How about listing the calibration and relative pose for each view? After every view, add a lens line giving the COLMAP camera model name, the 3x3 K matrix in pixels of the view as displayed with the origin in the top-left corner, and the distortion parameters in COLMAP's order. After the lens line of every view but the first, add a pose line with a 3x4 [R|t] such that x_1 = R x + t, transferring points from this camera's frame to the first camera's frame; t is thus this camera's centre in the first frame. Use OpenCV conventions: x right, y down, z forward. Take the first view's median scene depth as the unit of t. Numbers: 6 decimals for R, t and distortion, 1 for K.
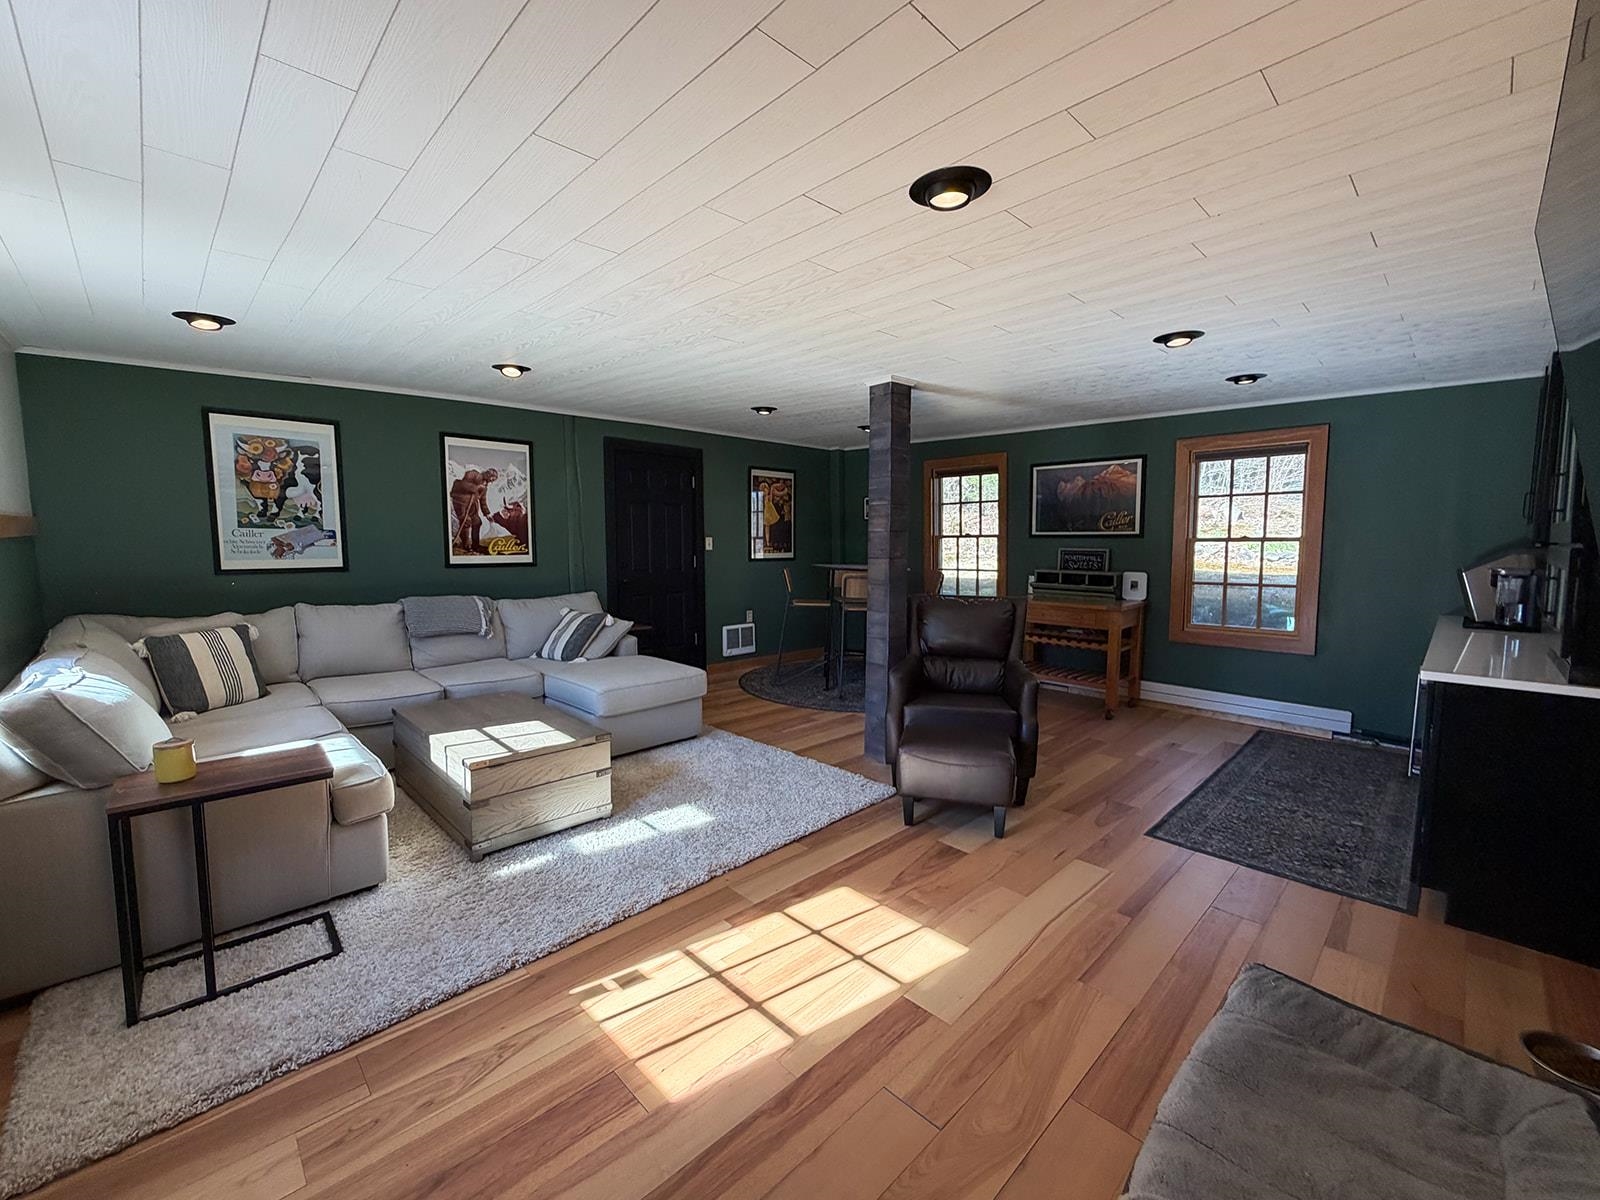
lens RADIAL K [[649.1, 0, 783.9], [0, 649.1, 595.8], [0, 0, 1]] dist [0.003017, -0.000456]
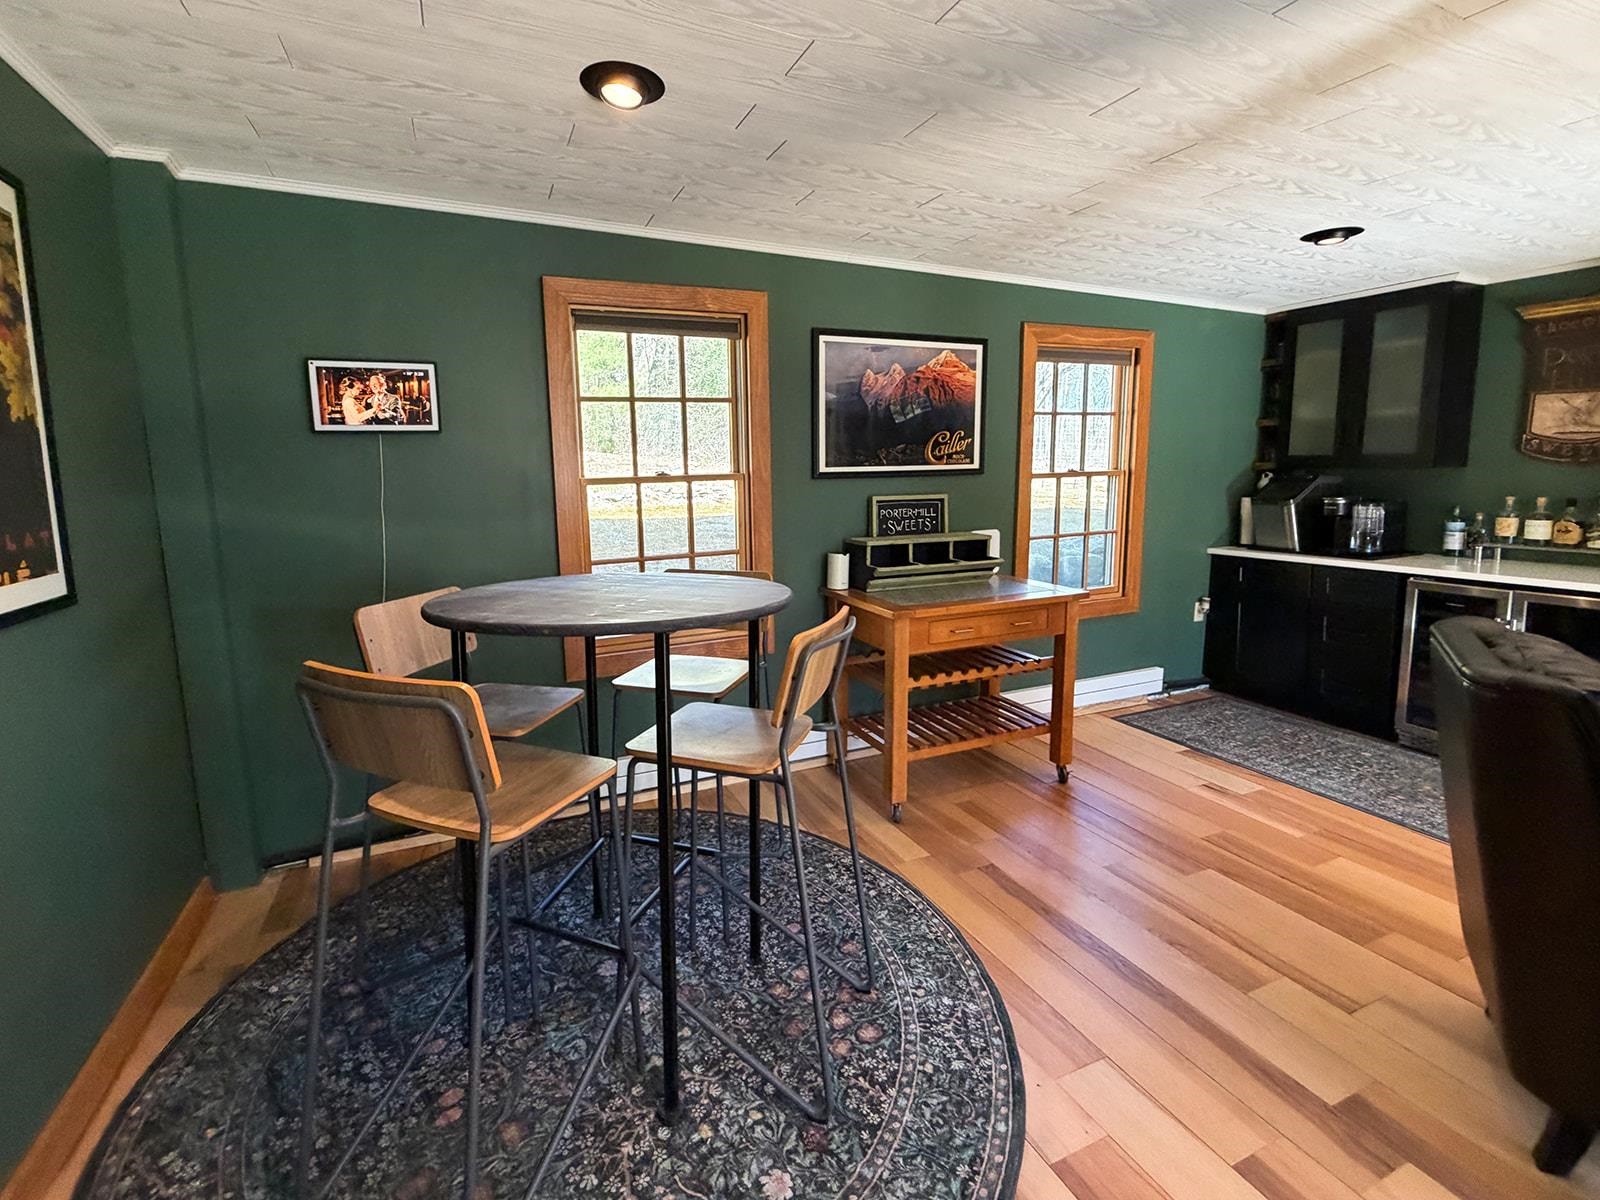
lens RADIAL K [[712.9, 0, 759.2], [0, 712.9, 542.4], [0, 0, 1]] dist [-0.003683, 0.000186]
pose [[0.354496, -0.104540, 0.929195, -0.173907], [0.102160, 0.992112, 0.072643, -0.100263], [-0.929460, 0.069174, 0.362380, 0.999289]]
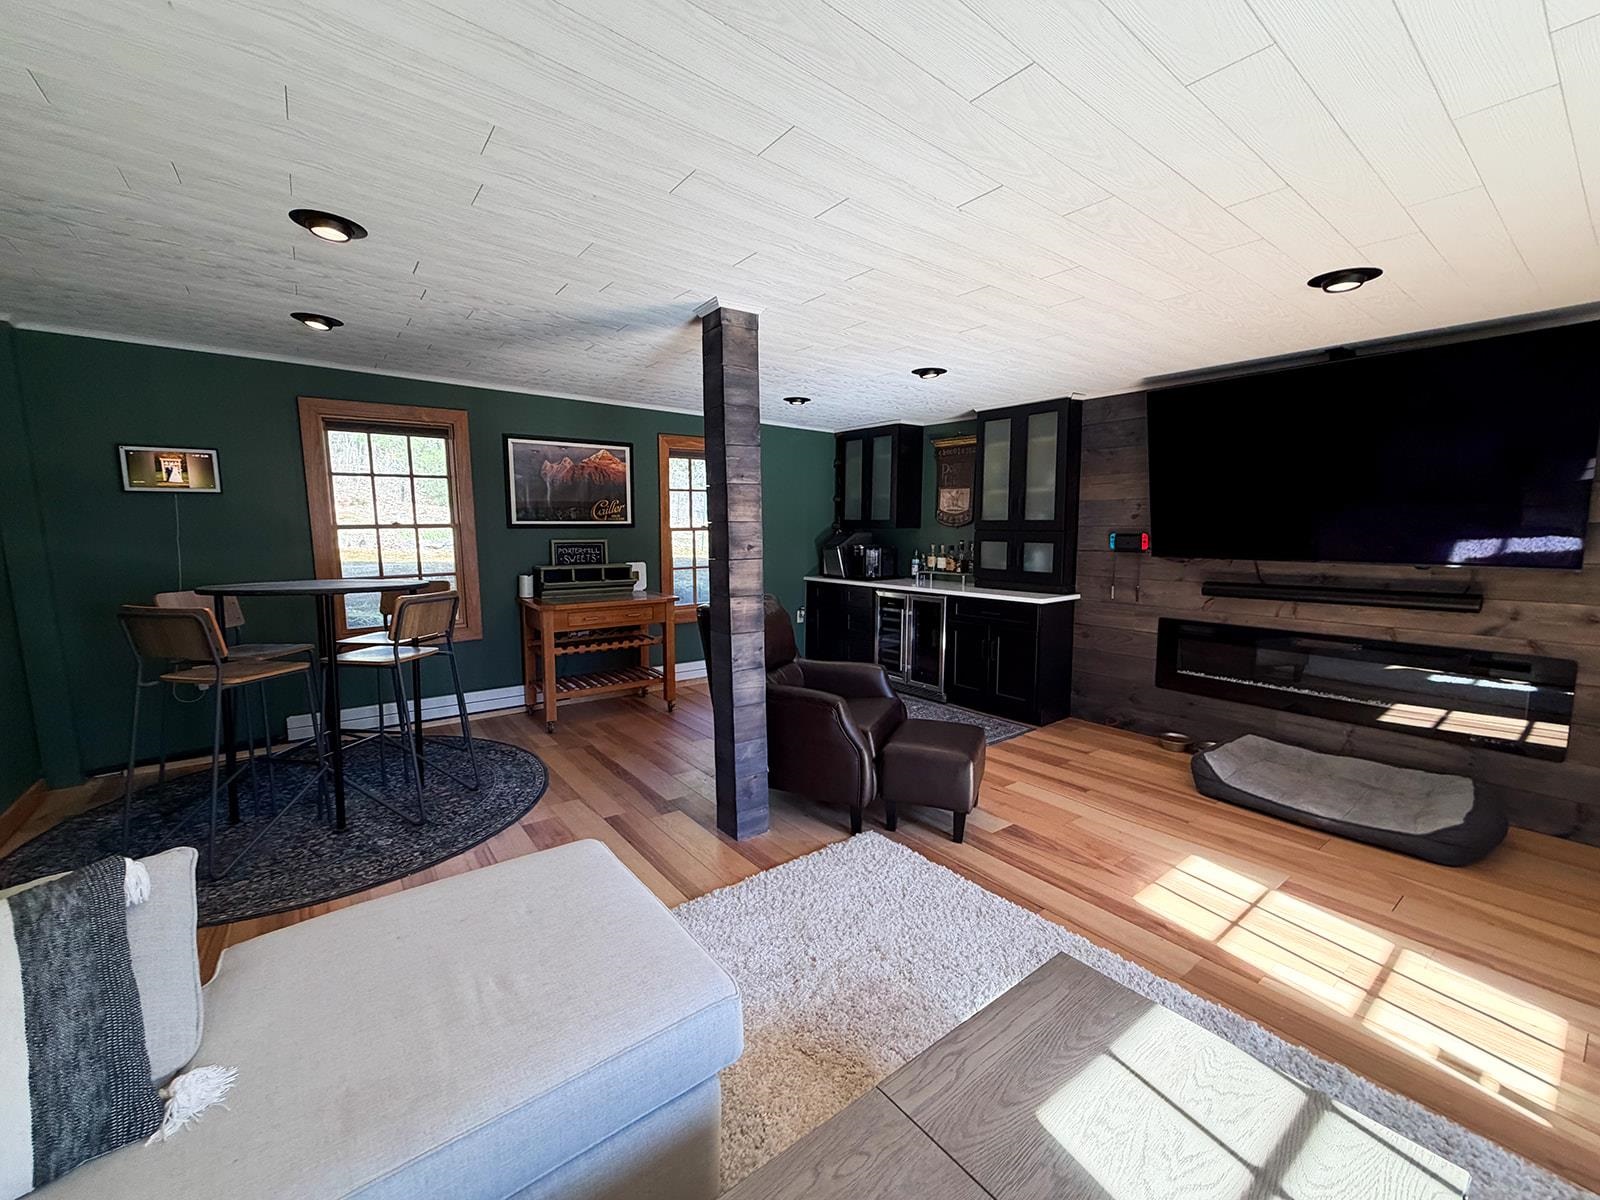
lens RADIAL K [[649.1, 0, 792.4], [0, 649.1, 597.1], [0, 0, 1]] dist [0.003017, -0.000456]
pose [[0.120273, -0.112415, 0.986356, -0.433040], [0.088695, 0.990811, 0.102108, -0.066613], [-0.988771, 0.075204, 0.129138, 0.667687]]
